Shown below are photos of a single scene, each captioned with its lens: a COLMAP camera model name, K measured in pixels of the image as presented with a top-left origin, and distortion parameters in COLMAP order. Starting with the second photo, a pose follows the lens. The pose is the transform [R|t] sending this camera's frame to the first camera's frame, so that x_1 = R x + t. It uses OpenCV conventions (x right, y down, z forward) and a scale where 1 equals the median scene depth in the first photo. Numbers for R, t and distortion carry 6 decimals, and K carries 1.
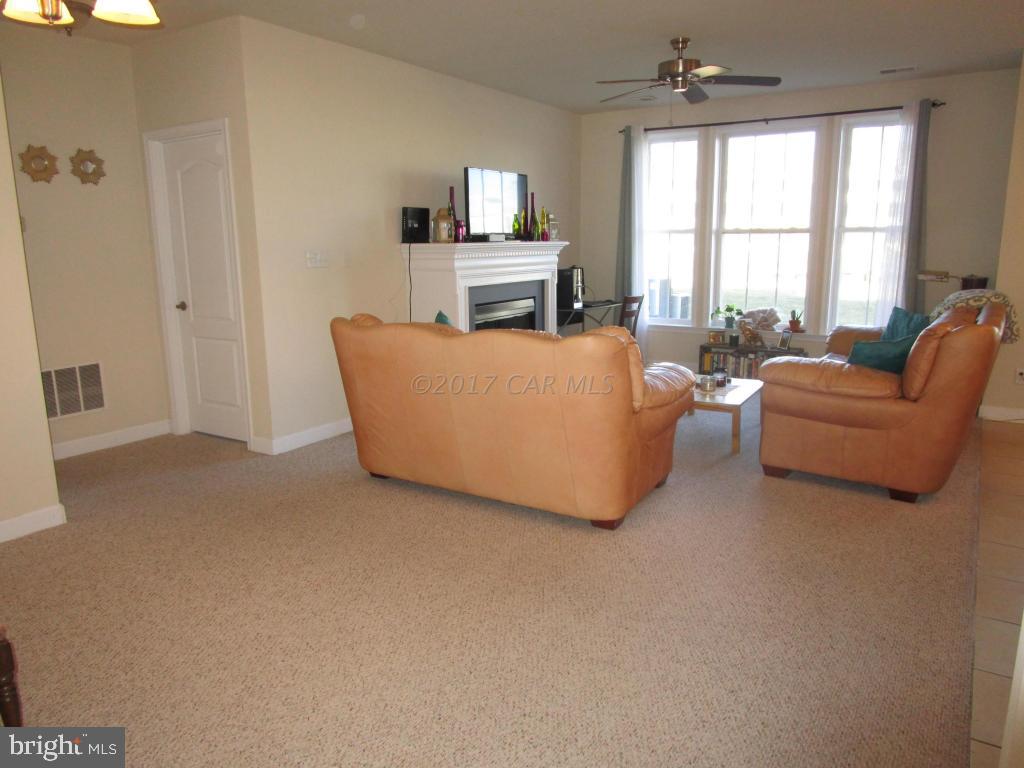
lens RADIAL K [[717.7, 0, 512.0], [0, 717.7, 384.0], [0, 0, 1]] dist [-0.024587, -0.000413]
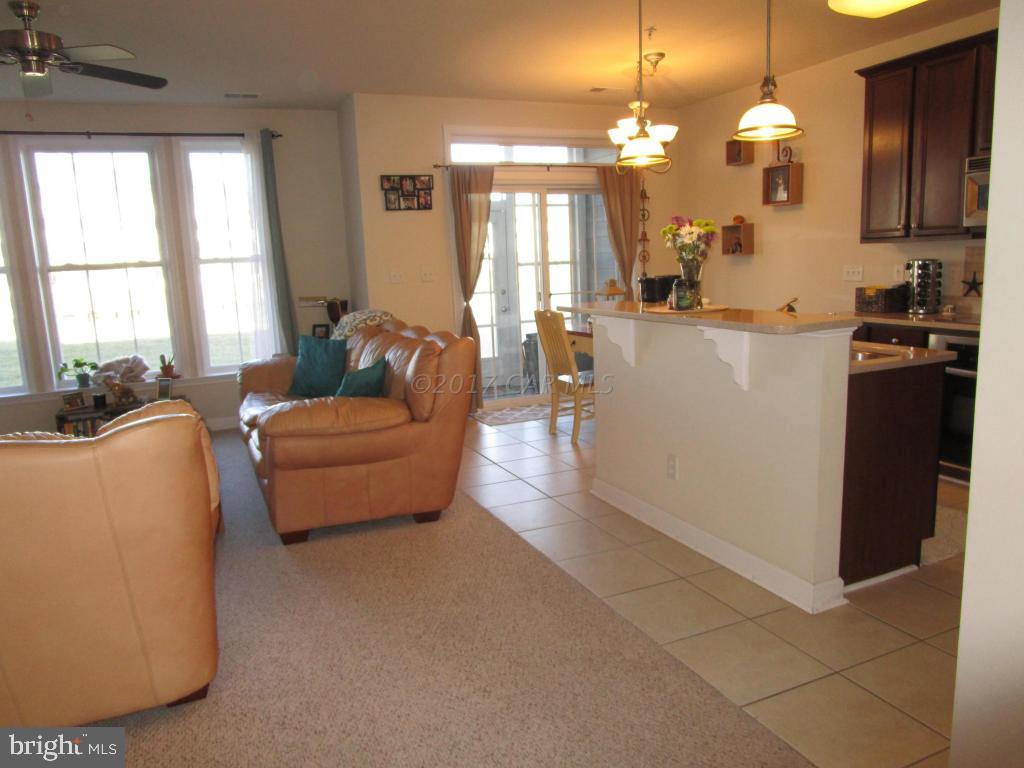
lens RADIAL K [[717.7, 0, 512.0], [0, 717.7, 384.0], [0, 0, 1]] dist [-0.024587, -0.000413]
pose [[0.546255, -0.163448, 0.821517, -0.098890], [0.205805, 0.976901, 0.057516, -0.031563], [-0.811942, 0.137654, 0.567276, 0.170020]]
